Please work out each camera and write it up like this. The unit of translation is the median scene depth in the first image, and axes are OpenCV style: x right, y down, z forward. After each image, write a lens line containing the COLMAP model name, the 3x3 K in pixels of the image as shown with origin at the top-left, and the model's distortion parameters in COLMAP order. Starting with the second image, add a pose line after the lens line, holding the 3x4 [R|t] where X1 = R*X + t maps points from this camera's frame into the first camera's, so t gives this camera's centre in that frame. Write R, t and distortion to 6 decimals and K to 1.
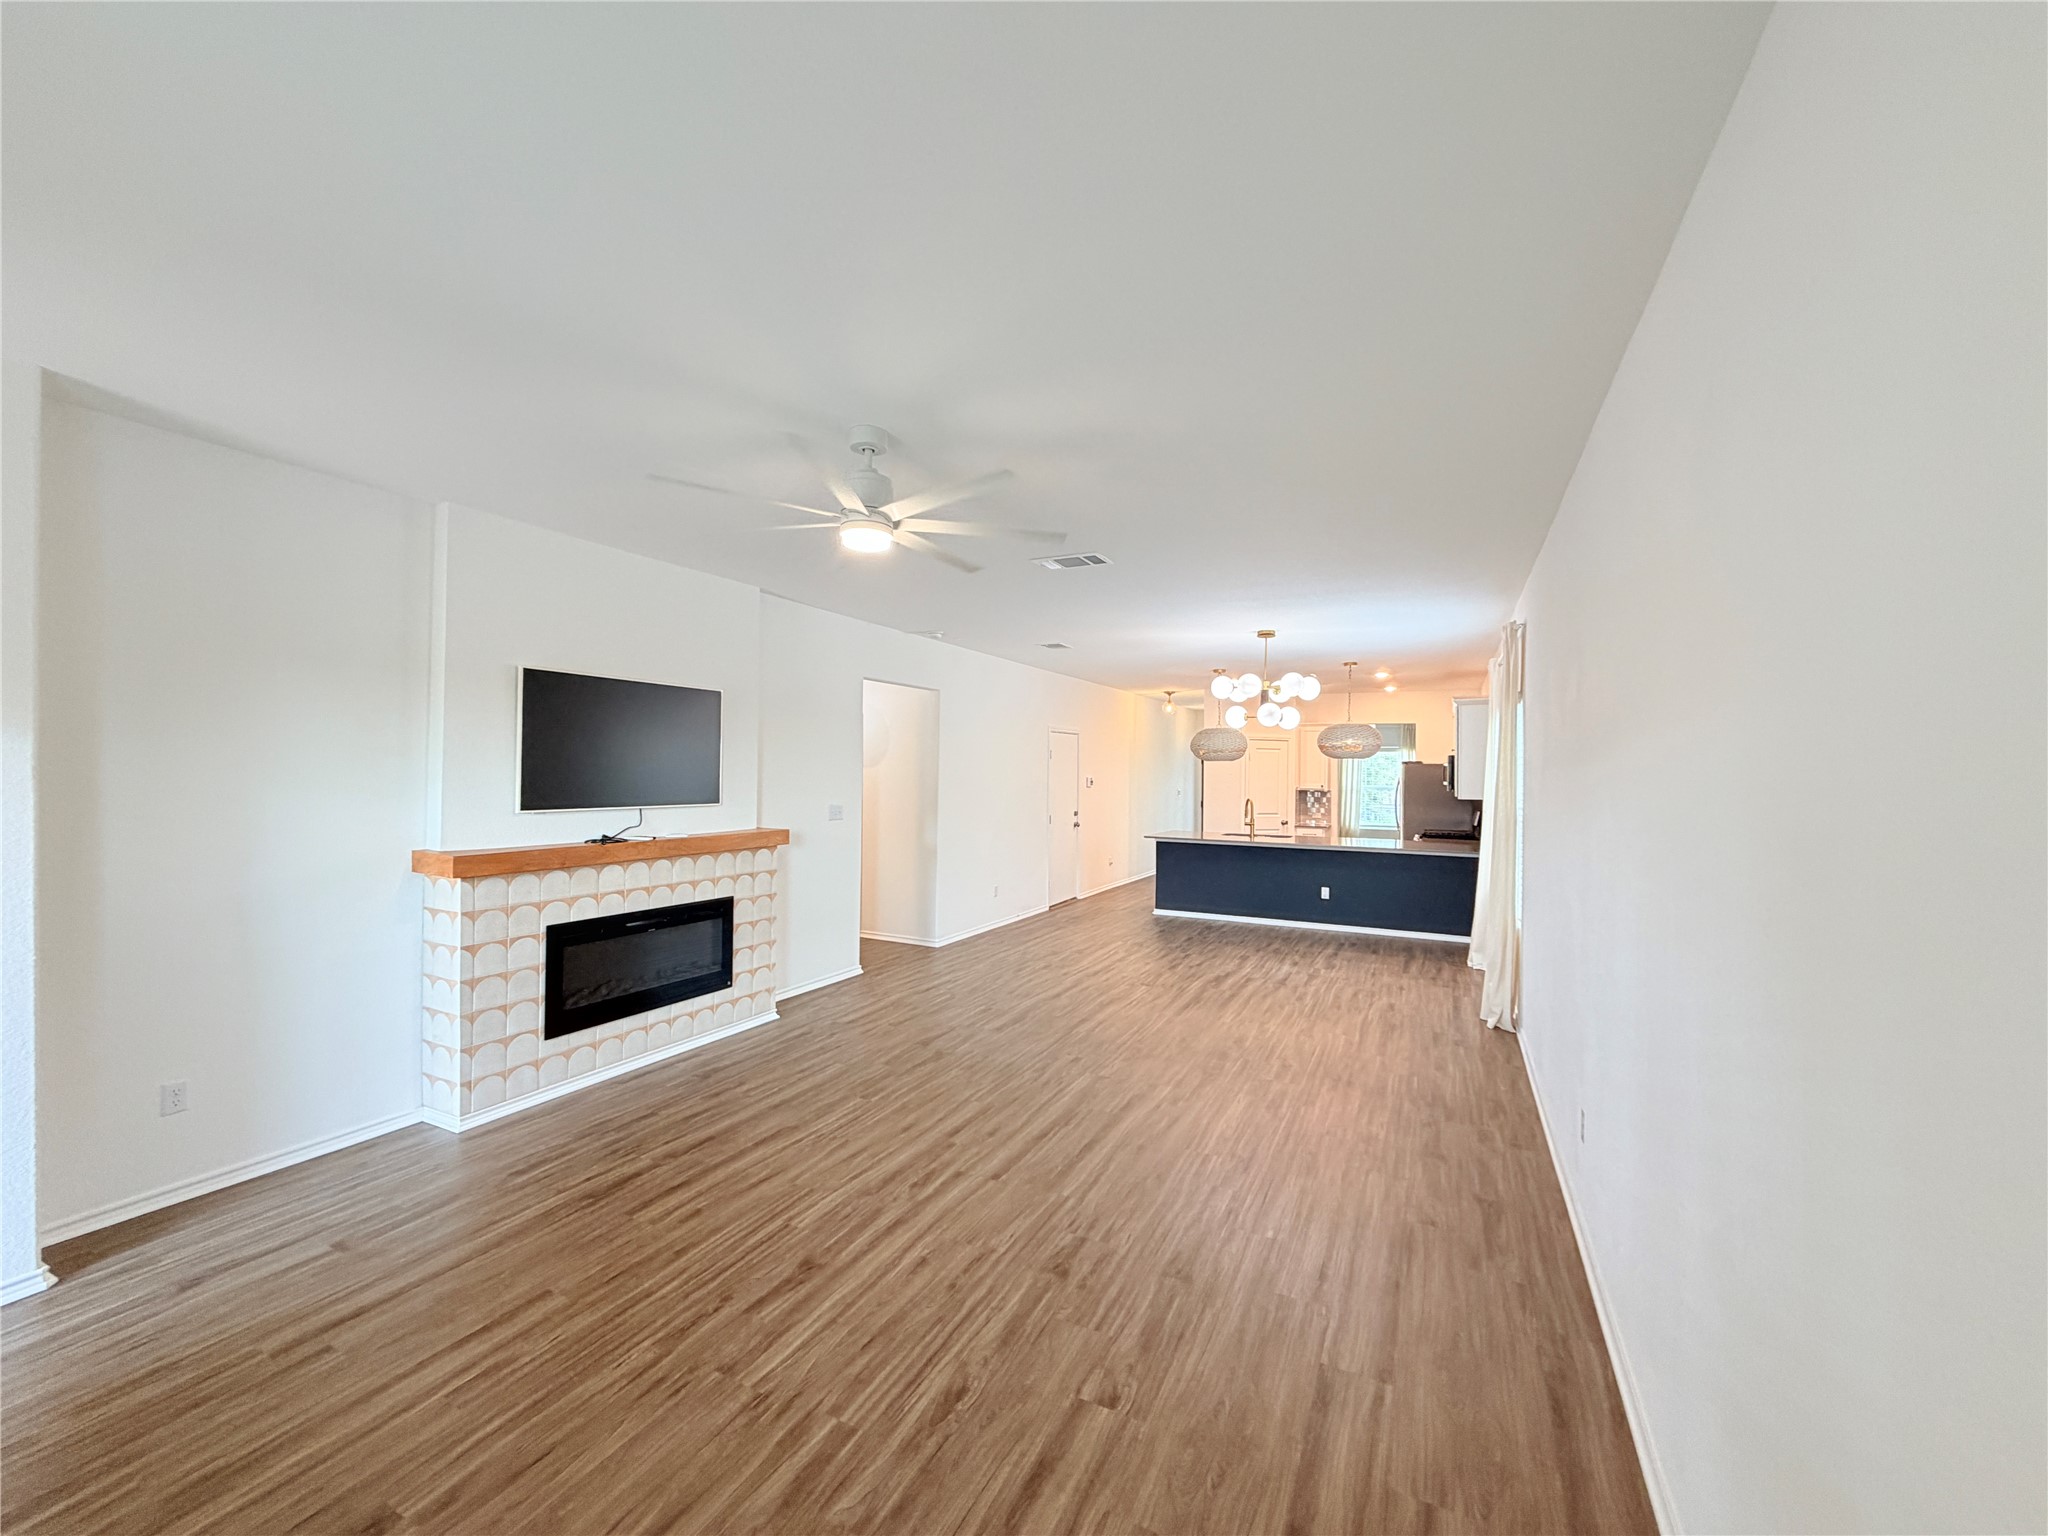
lens RADIAL K [[816.4, 0, 1020.4], [0, 816.4, 767.1], [0, 0, 1]] dist [-0.001036, 0.000035]
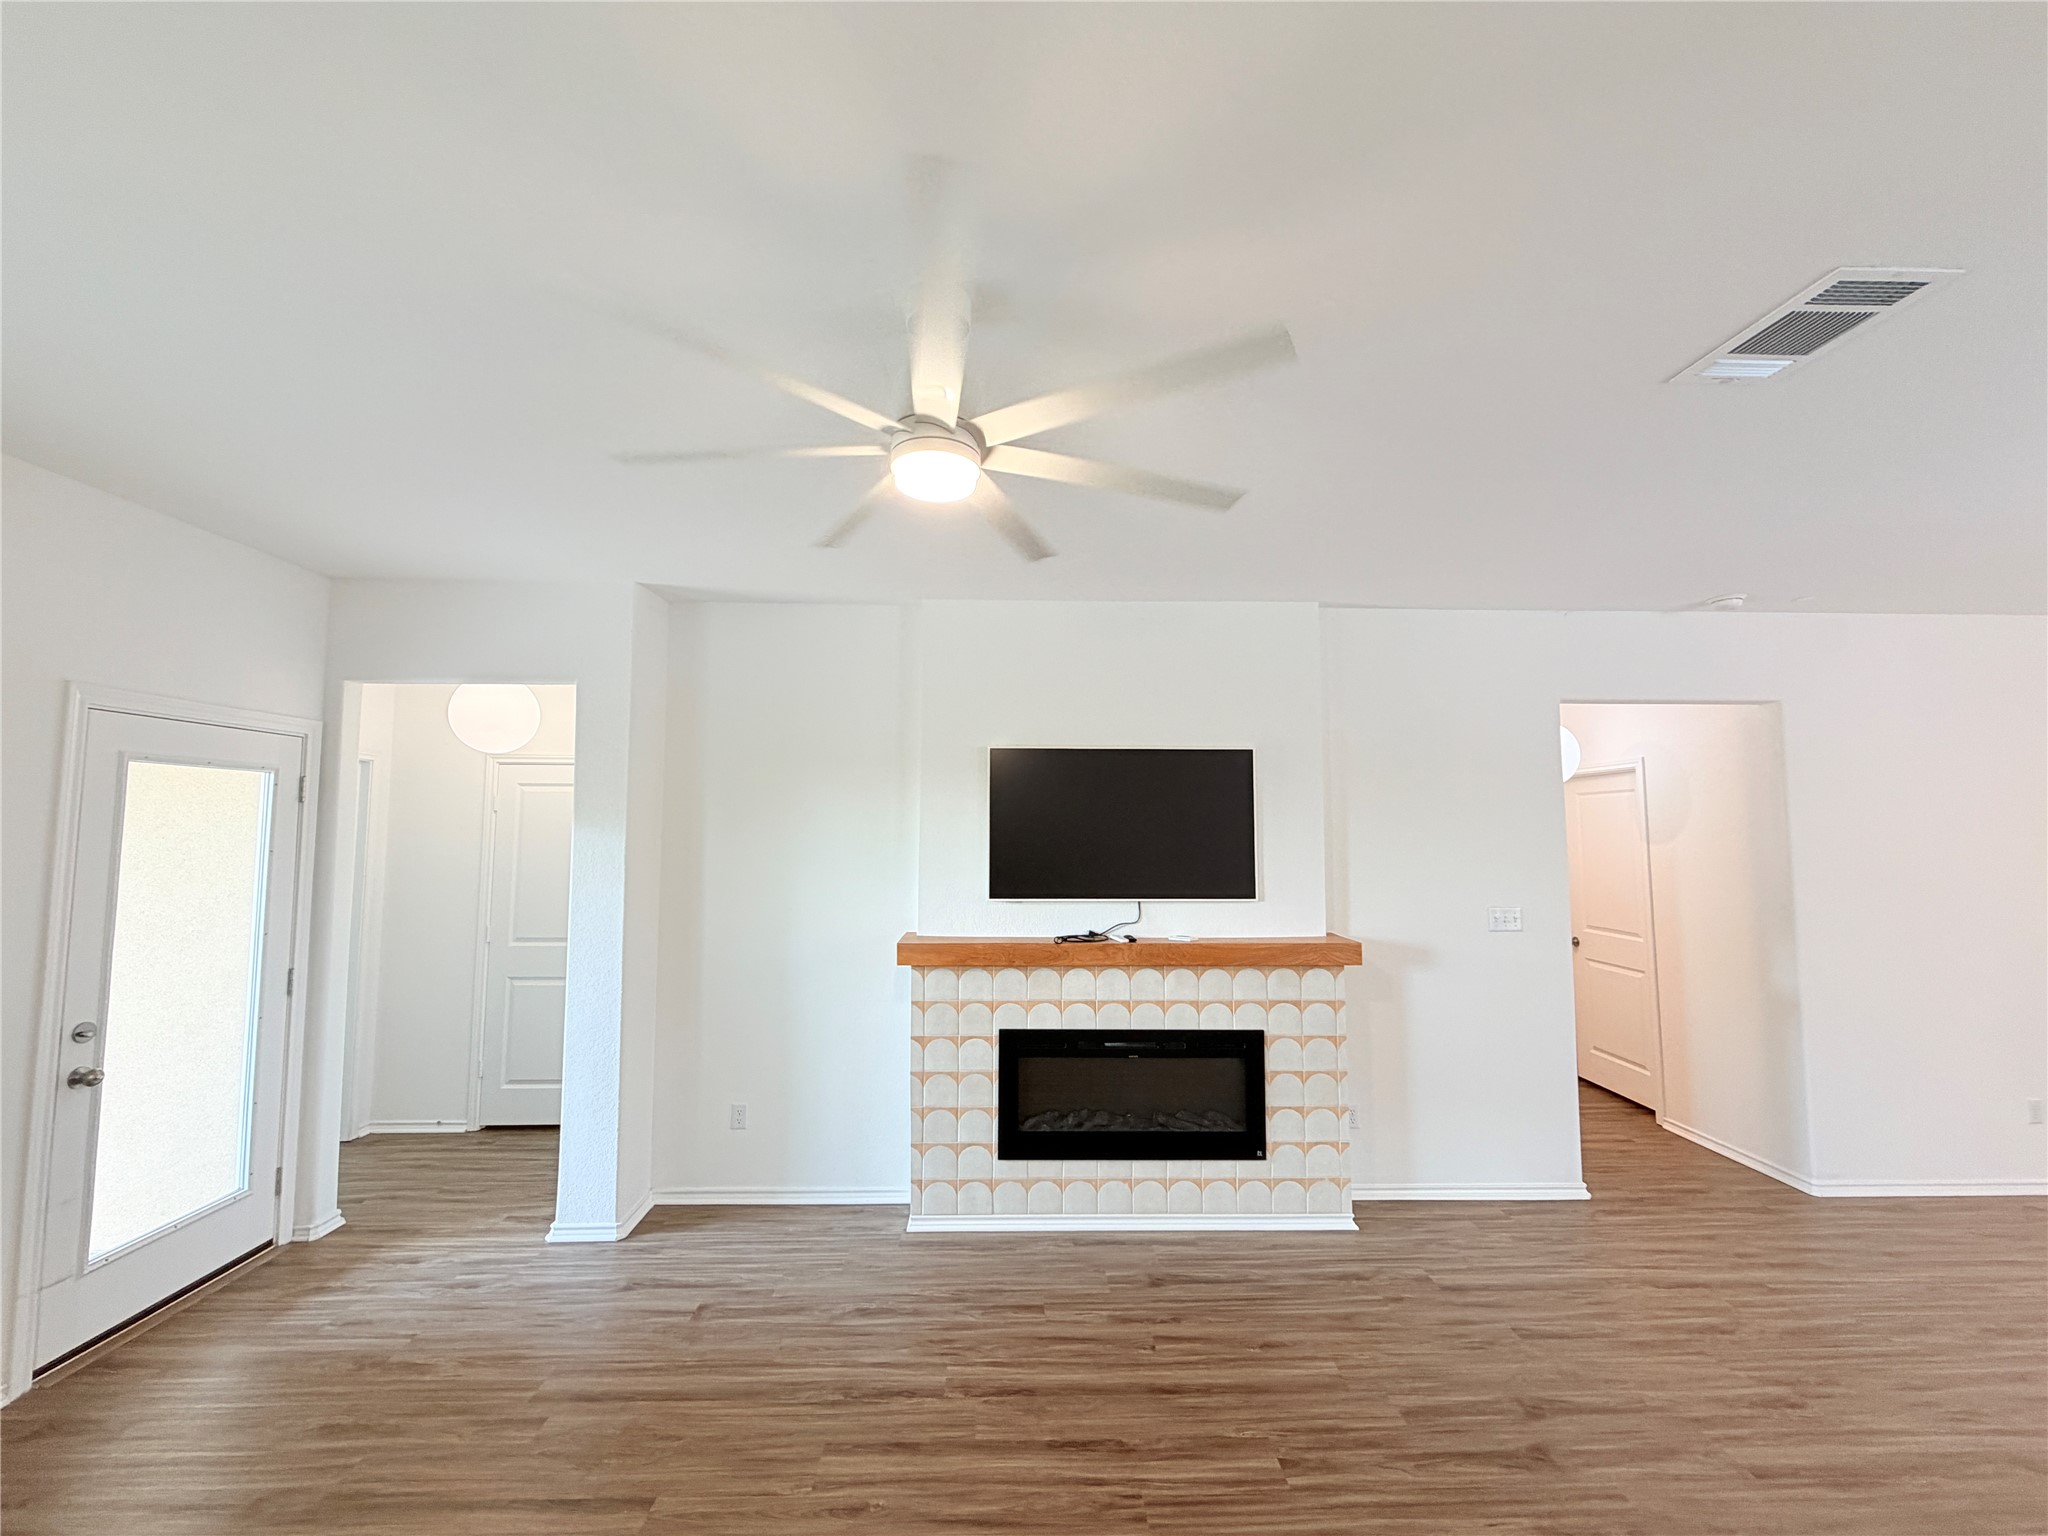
lens RADIAL K [[816.4, 0, 1020.4], [0, 816.4, 767.1], [0, 0, 1]] dist [-0.001036, 0.000035]
pose [[0.477273, -0.078919, -0.875204, 0.224338], [0.009430, 0.996362, -0.084702, -0.016722], [0.878704, 0.032173, 0.476281, 0.528144]]
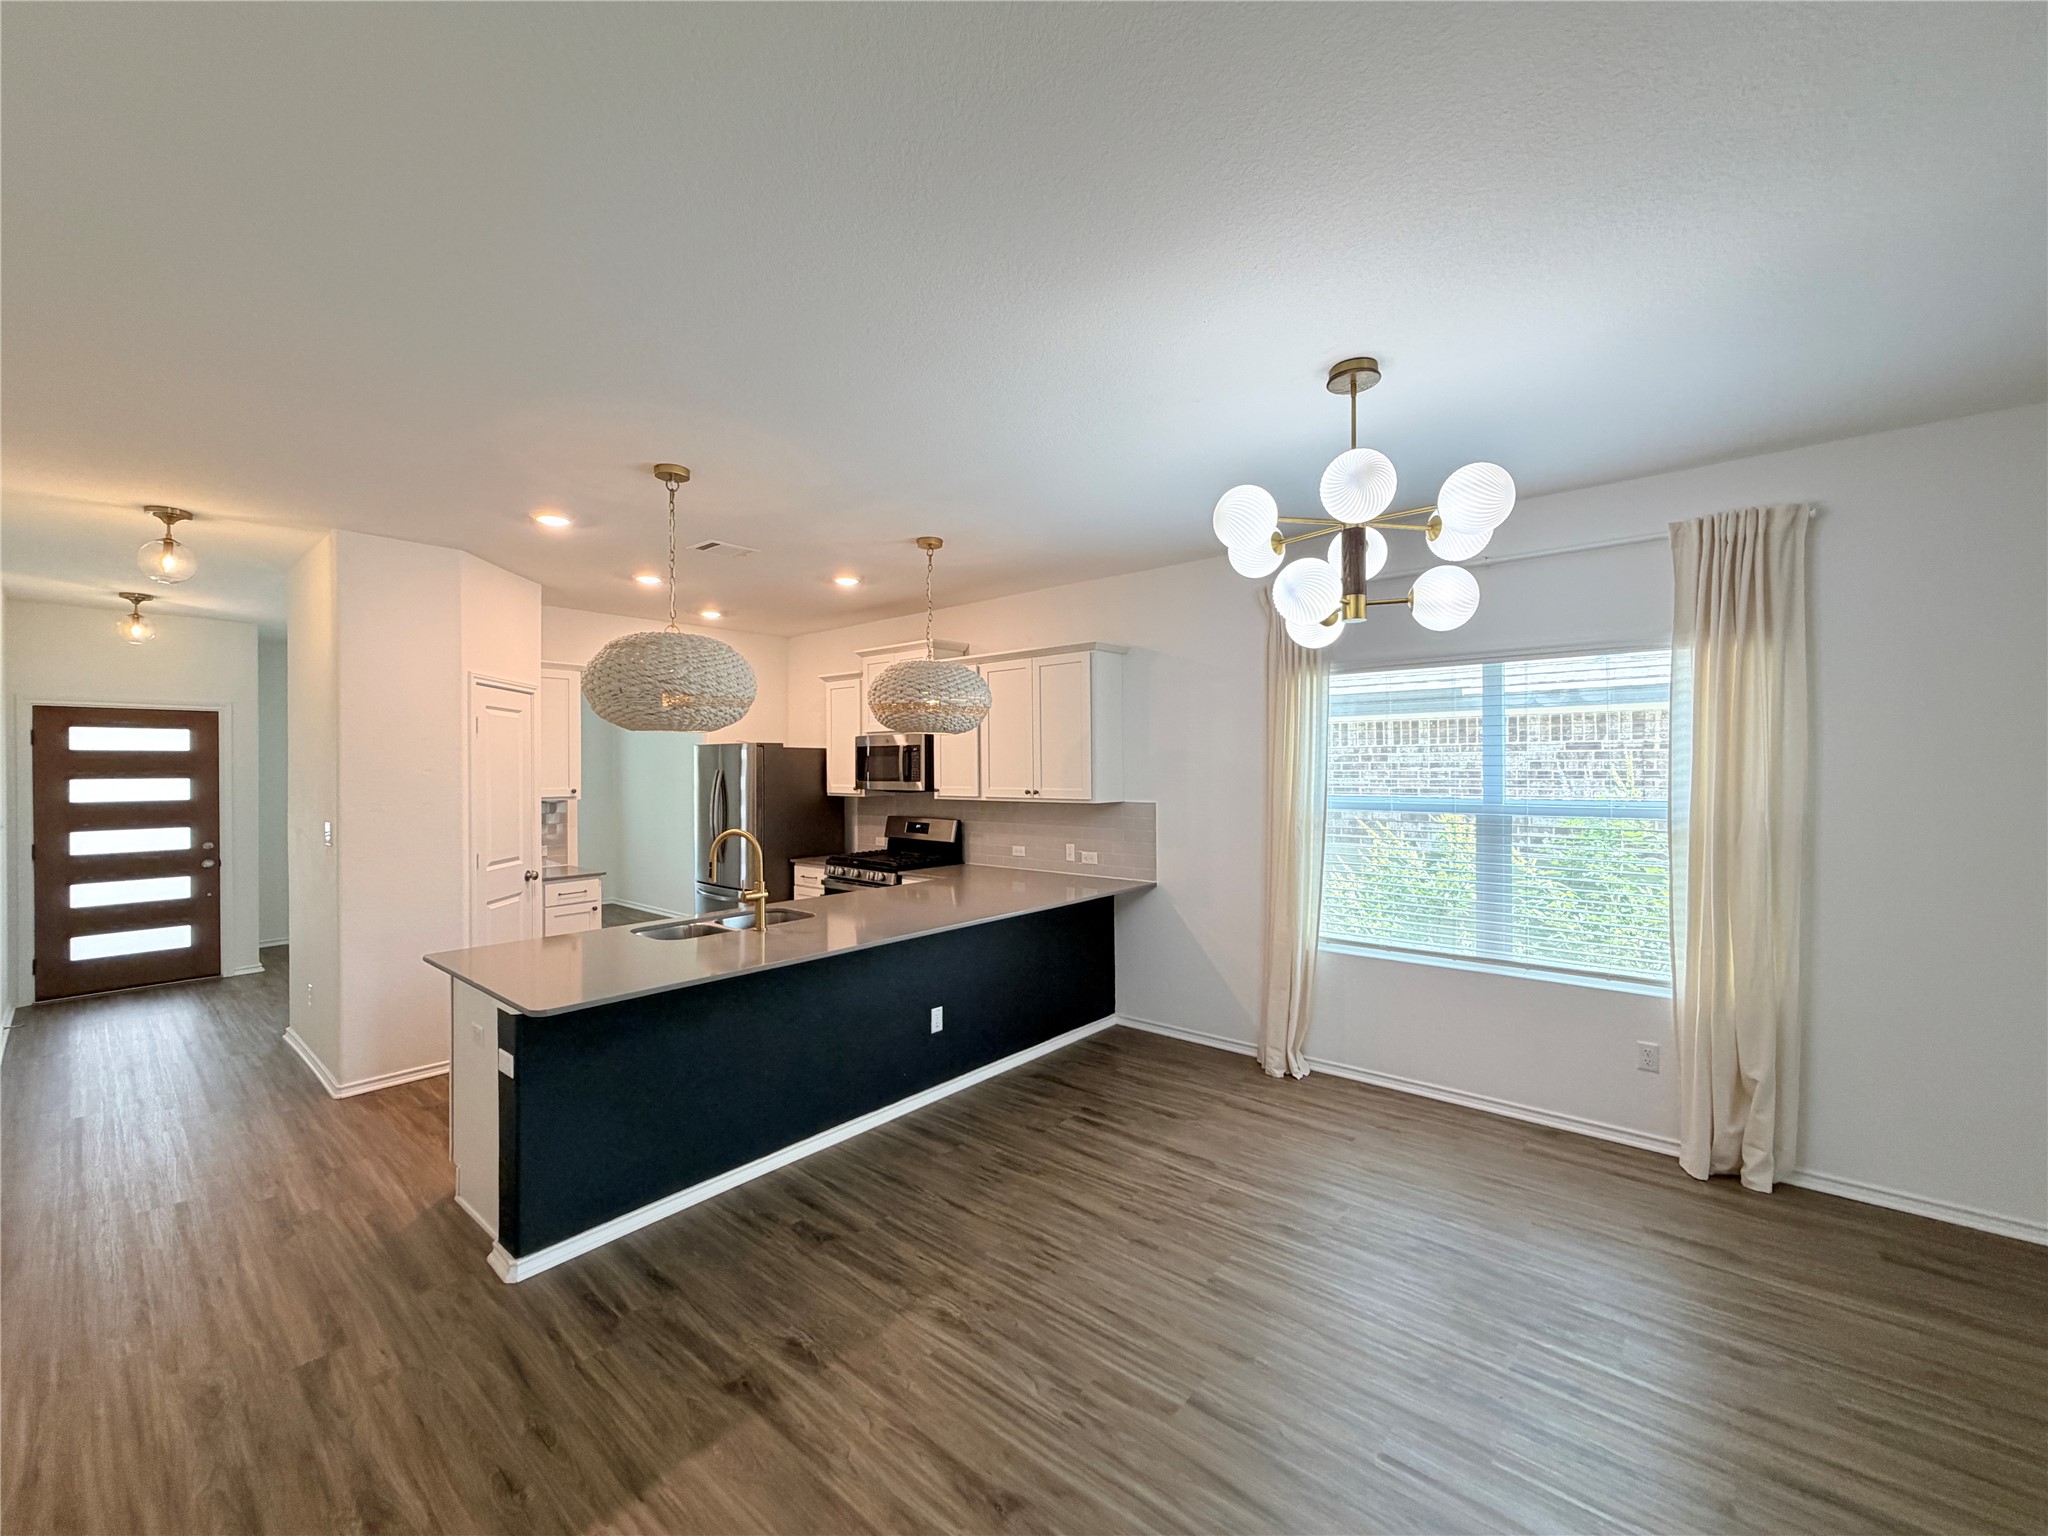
lens RADIAL K [[818.4, 0, 1019.6], [0, 818.4, 769.2], [0, 0, 1]] dist [0.002330, 0.000166]
pose [[0.230148, -0.012899, 0.973070, -0.137614], [0.000876, 0.999914, 0.013047, 0.010076], [-0.973155, -0.002151, 0.230139, 1.675751]]
